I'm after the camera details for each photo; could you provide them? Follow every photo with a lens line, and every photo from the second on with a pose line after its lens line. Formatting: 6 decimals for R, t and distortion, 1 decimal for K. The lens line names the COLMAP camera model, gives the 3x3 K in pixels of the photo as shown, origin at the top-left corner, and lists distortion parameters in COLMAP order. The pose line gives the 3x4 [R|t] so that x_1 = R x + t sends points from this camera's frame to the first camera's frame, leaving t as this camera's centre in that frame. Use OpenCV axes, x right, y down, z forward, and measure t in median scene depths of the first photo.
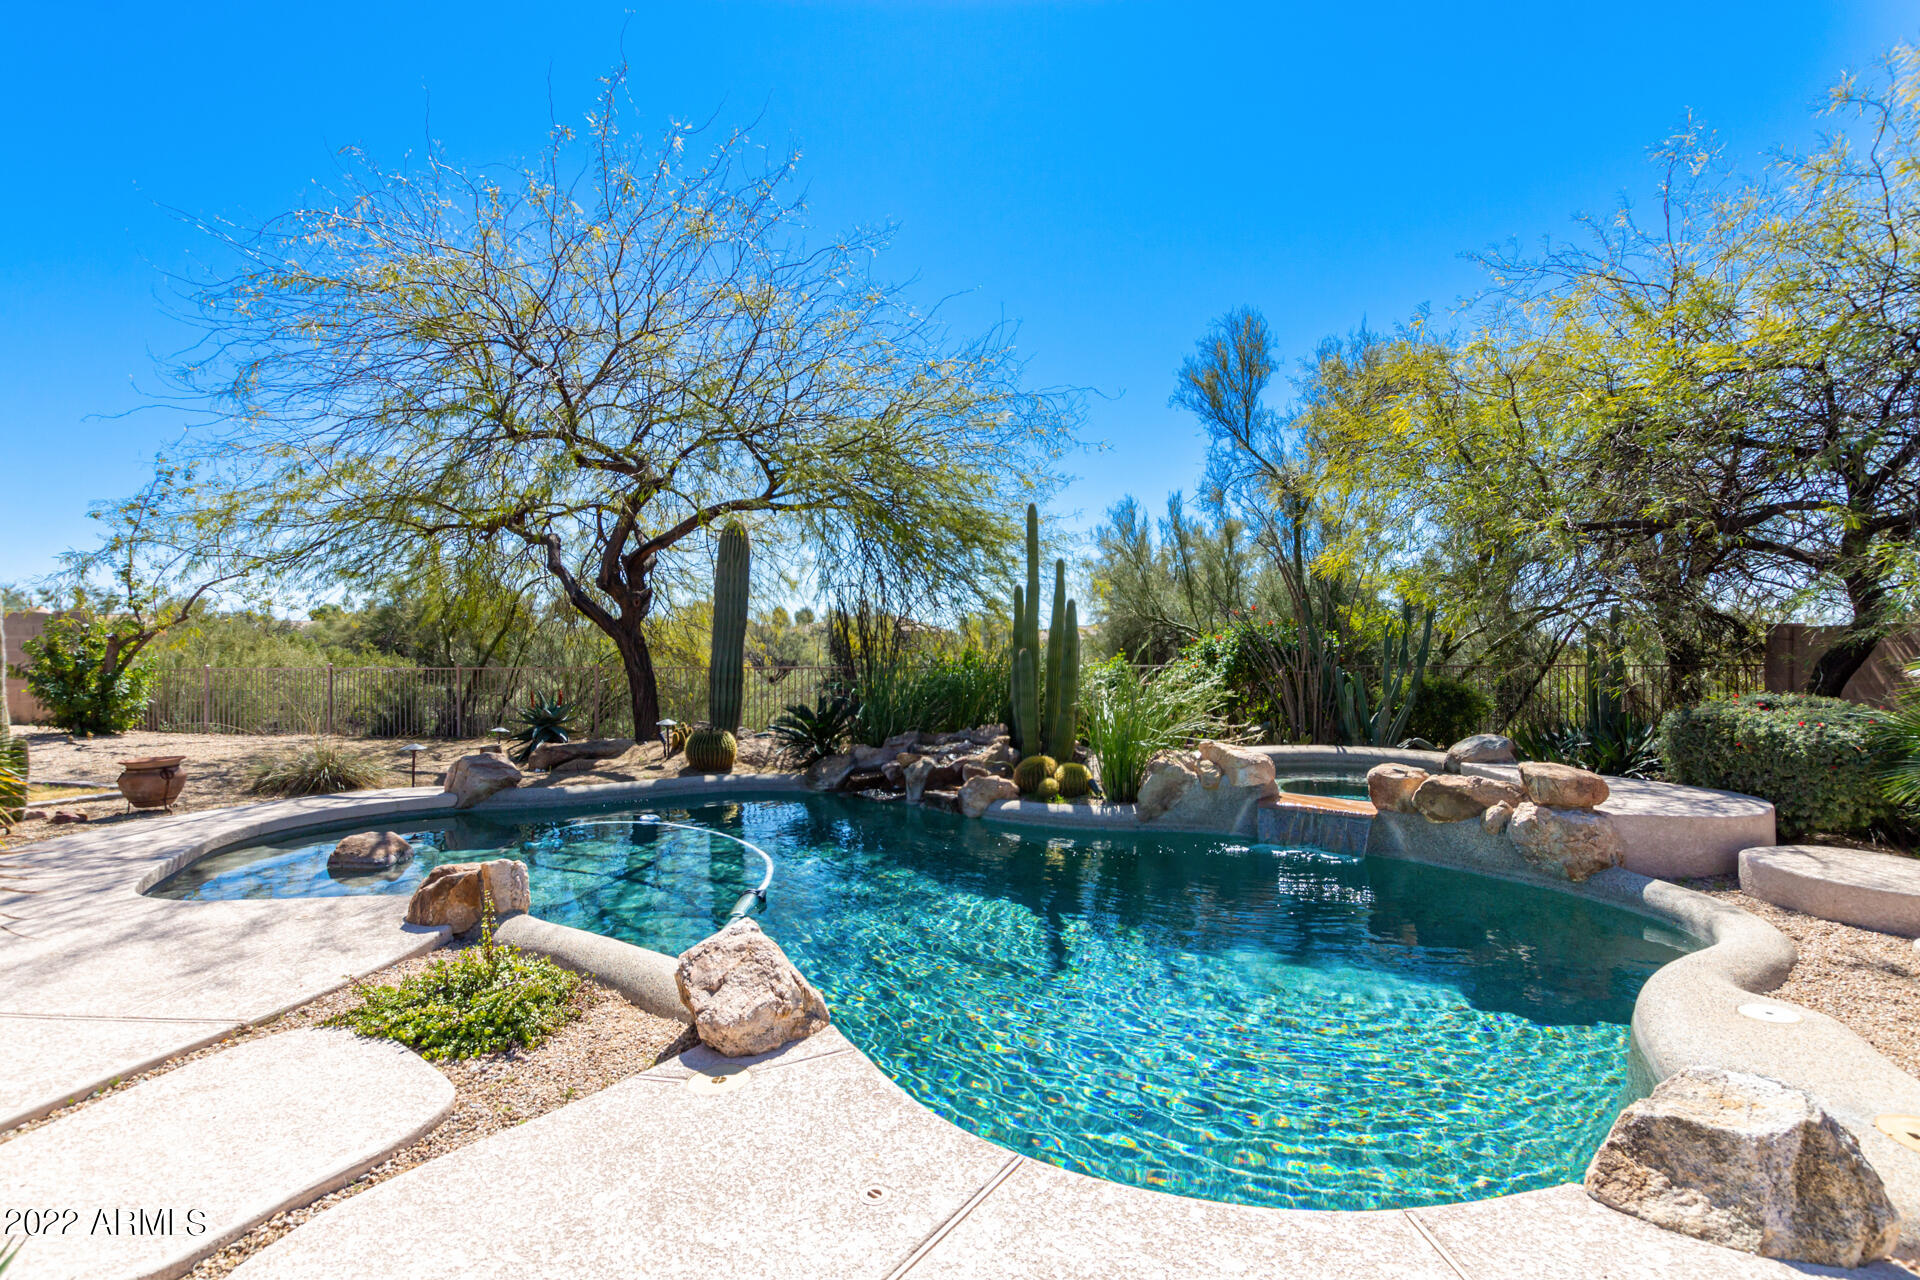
lens RADIAL K [[886.6, 0, 987.6], [0, 886.6, 648.3], [0, 0, 1]] dist [-0.001642, 0.000953]
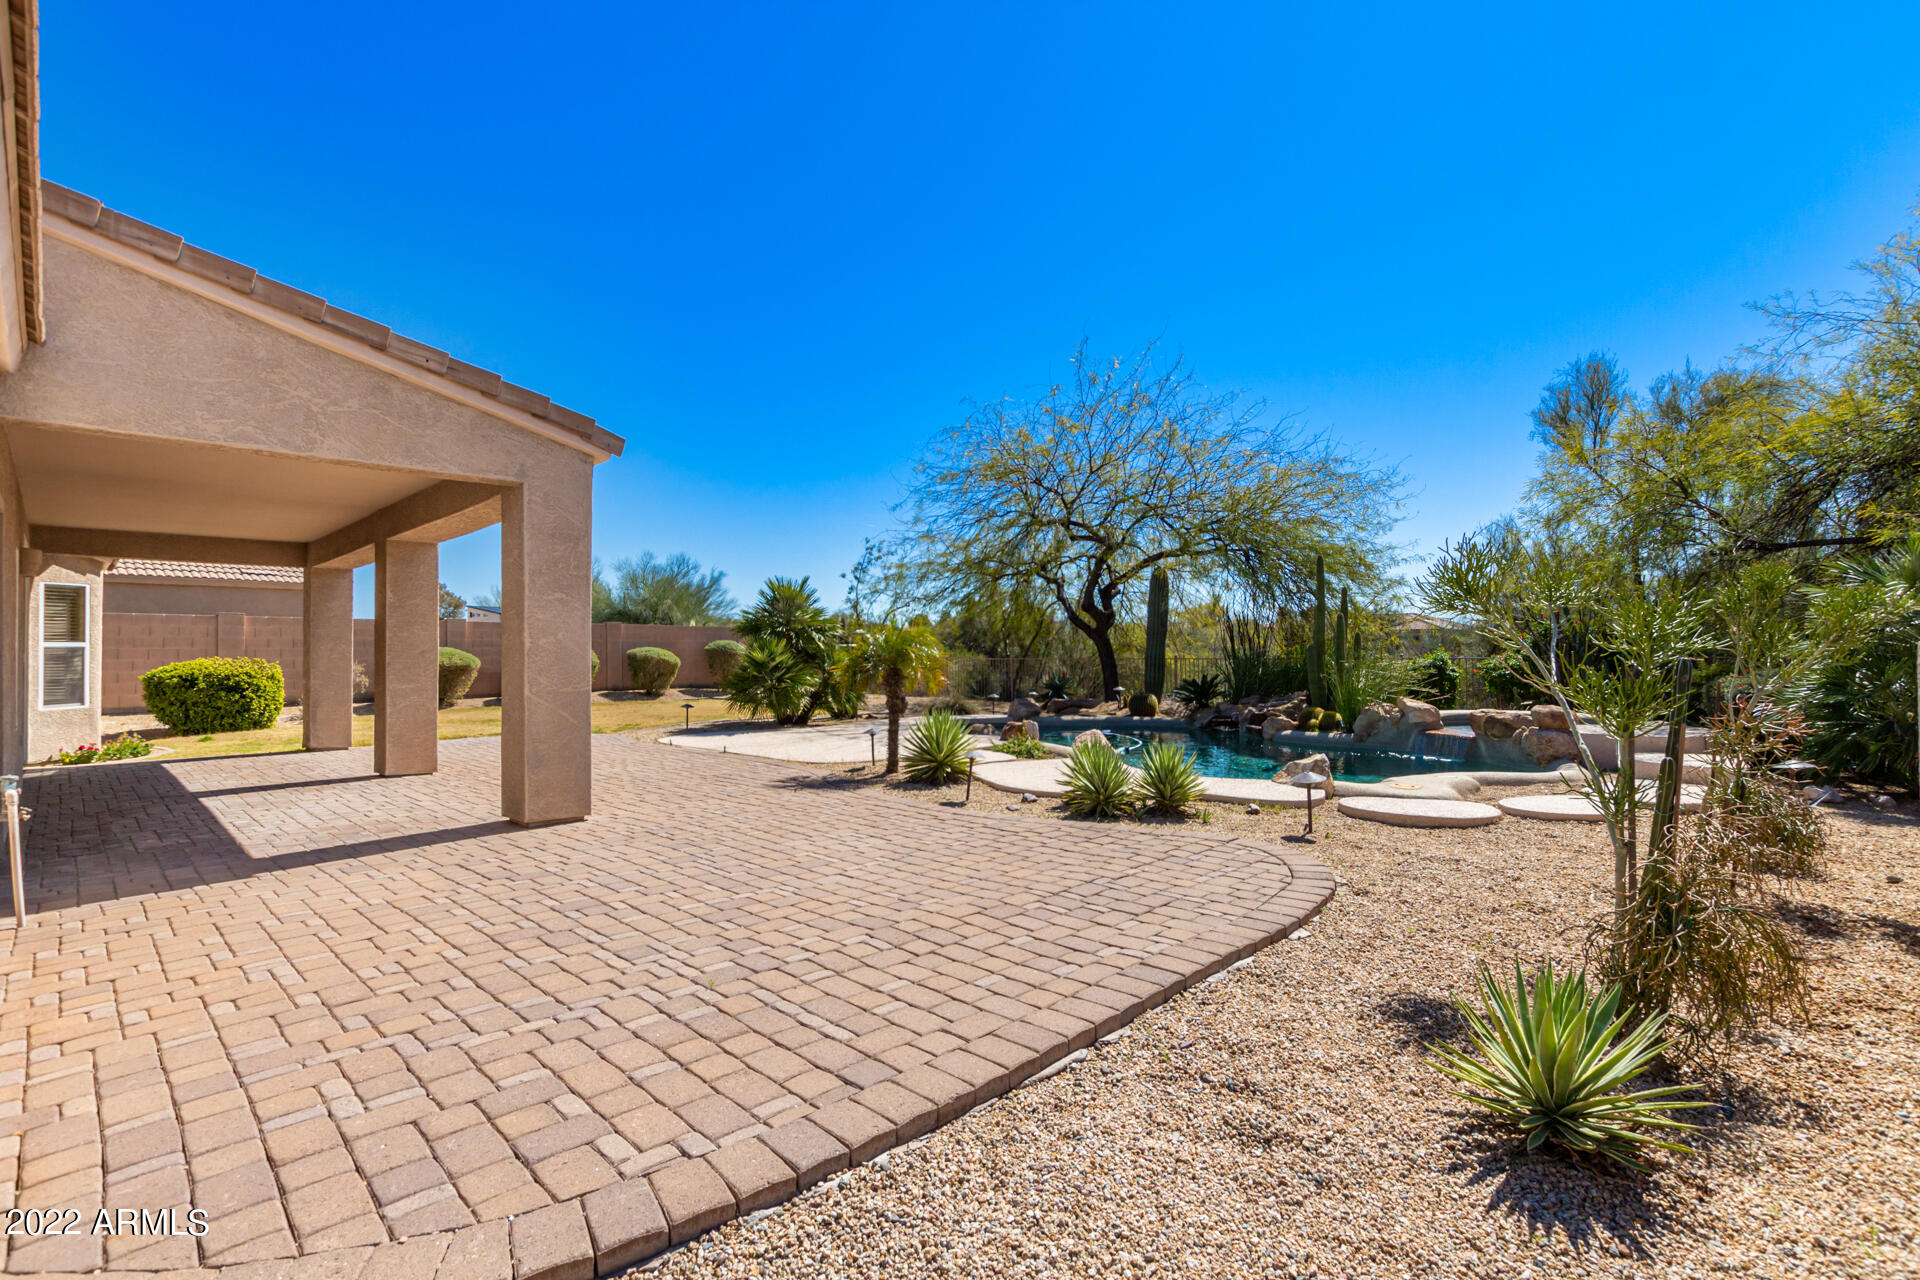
lens RADIAL K [[886.6, 0, 960.8], [0, 886.6, 645.1], [0, 0, 1]] dist [-0.001642, 0.000953]
pose [[0.830633, -0.004558, -0.556802, 0.309815], [0.002239, 0.999986, -0.004846, 0.007537], [0.556816, 0.002778, 0.830631, -0.539928]]
